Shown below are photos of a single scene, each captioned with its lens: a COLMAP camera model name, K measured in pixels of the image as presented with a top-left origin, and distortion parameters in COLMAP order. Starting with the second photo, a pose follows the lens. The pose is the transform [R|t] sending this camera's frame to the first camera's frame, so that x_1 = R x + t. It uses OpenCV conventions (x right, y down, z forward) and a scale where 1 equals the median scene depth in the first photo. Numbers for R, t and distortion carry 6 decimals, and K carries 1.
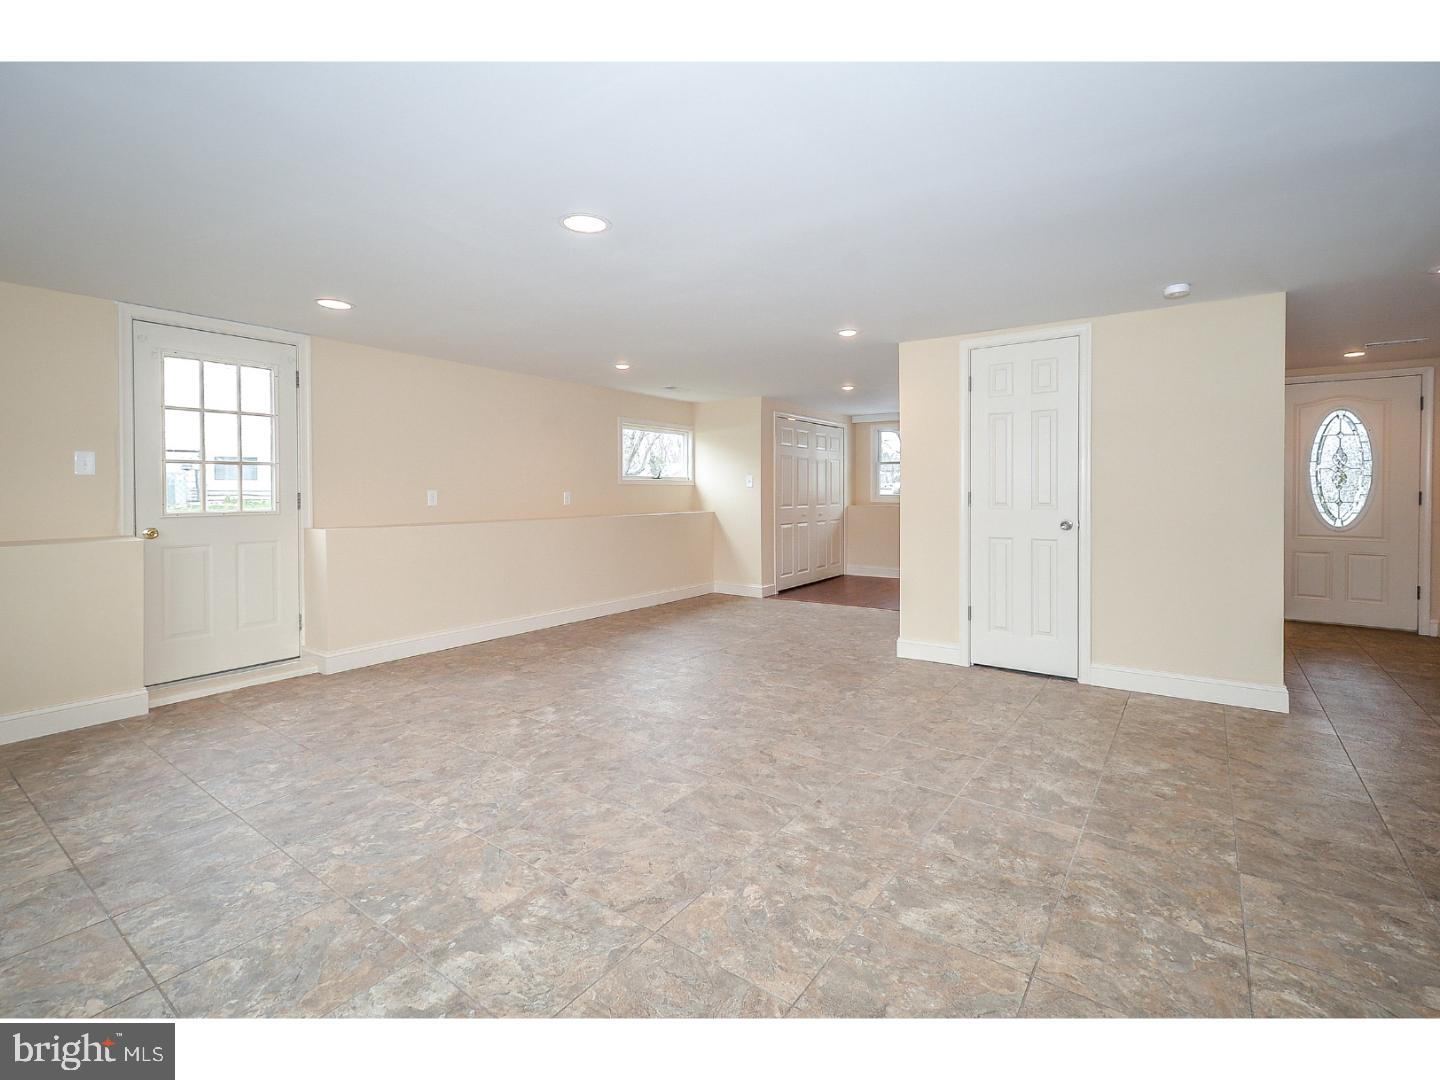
lens RADIAL K [[671.0, 0, 721.1], [0, 671.0, 503.9], [0, 0, 1]] dist [0.011944, -0.003014]
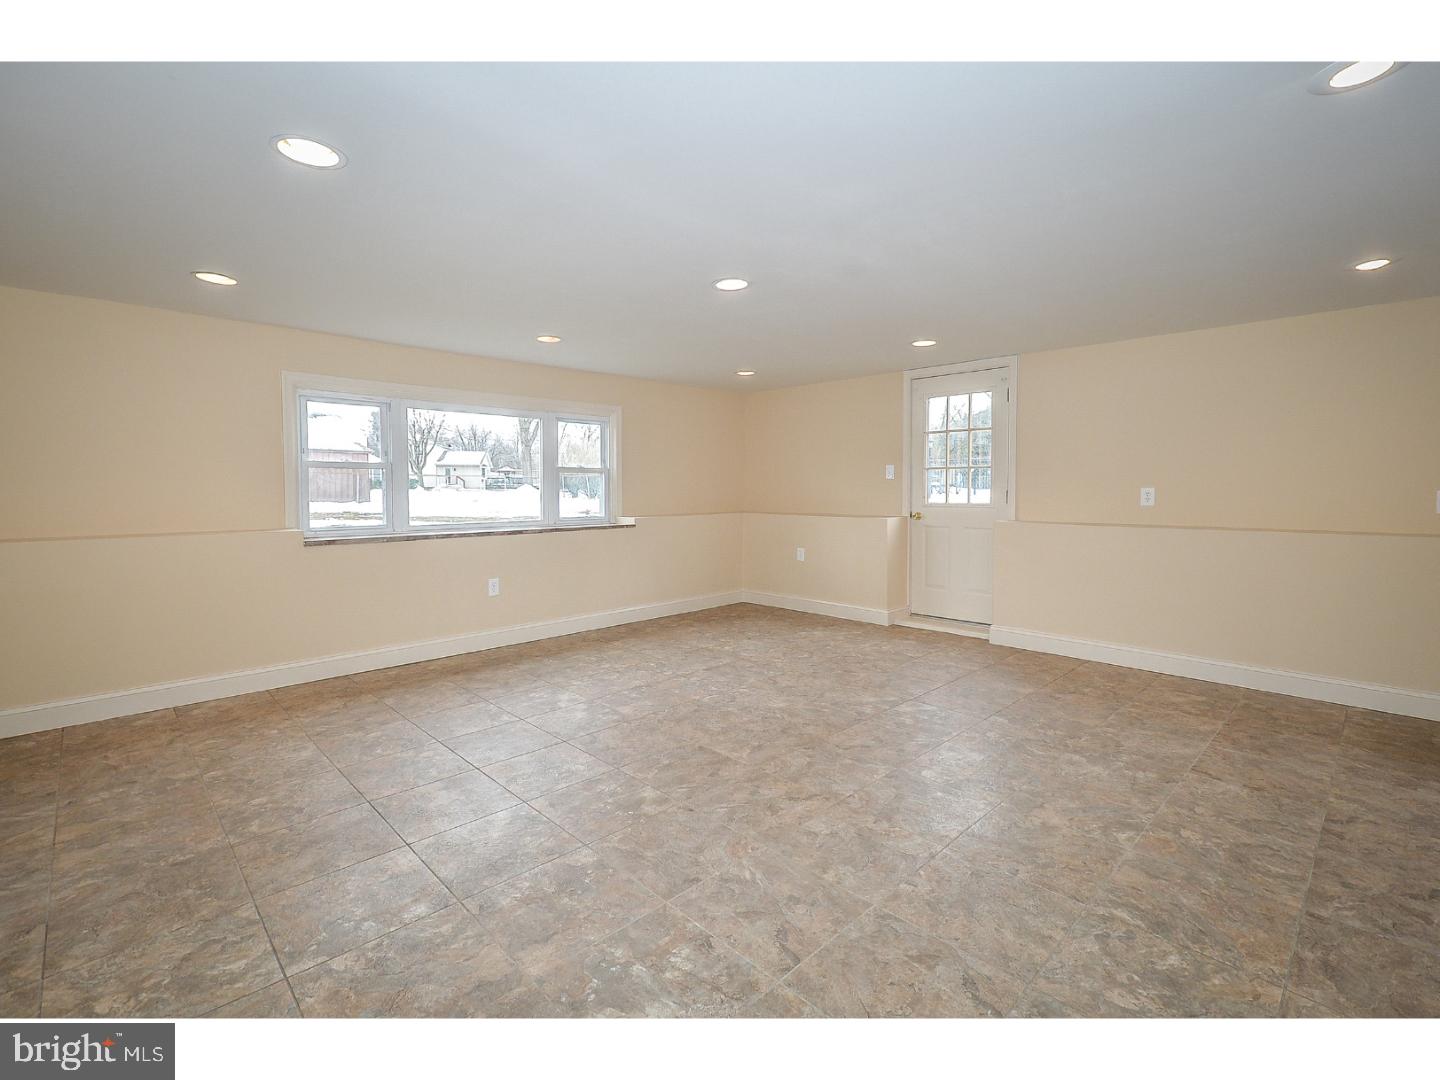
lens RADIAL K [[671.0, 0, 714.9], [0, 671.0, 527.7], [0, 0, 1]] dist [0.011944, -0.003014]
pose [[-0.200913, 0.059364, -0.977809, 1.020584], [-0.017371, 0.997789, 0.064146, -0.027947], [0.979455, 0.029874, -0.199438, 1.162721]]
